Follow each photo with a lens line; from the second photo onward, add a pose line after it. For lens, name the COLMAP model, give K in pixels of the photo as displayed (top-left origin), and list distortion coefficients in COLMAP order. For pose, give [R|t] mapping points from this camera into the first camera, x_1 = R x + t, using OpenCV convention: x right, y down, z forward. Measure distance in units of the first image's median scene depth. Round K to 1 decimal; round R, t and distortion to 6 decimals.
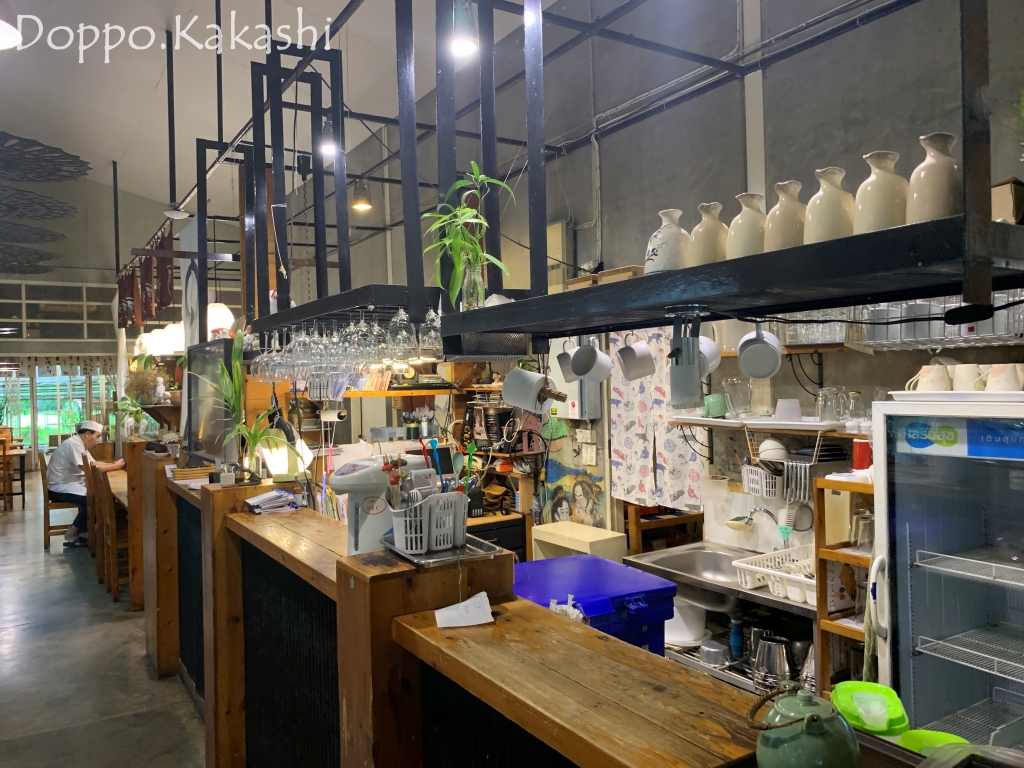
lens RADIAL K [[769.8, 0, 511.1], [0, 769.8, 382.7], [0, 0, 1]] dist [-0.010425, 0.000090]
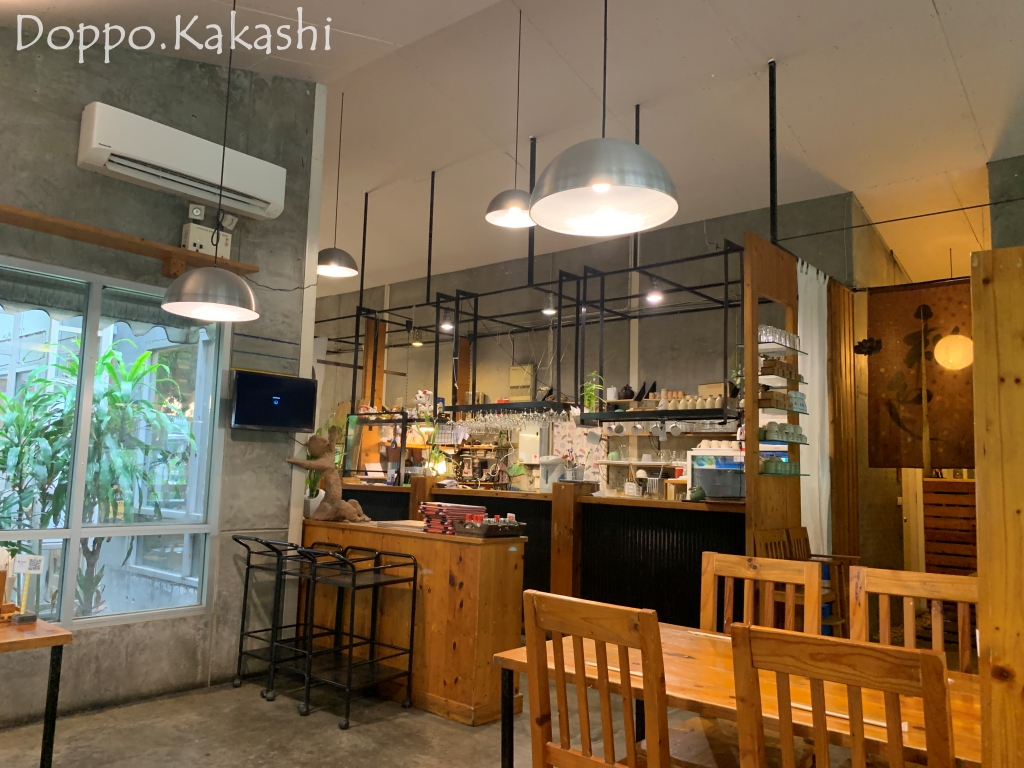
lens RADIAL K [[769.8, 0, 511.7], [0, 769.8, 385.5], [0, 0, 1]] dist [-0.010425, 0.000090]
pose [[0.945831, 0.086006, 0.313061, -0.836779], [-0.049155, 0.991093, -0.123768, 0.129308], [-0.320917, 0.101675, 0.941634, -1.201280]]
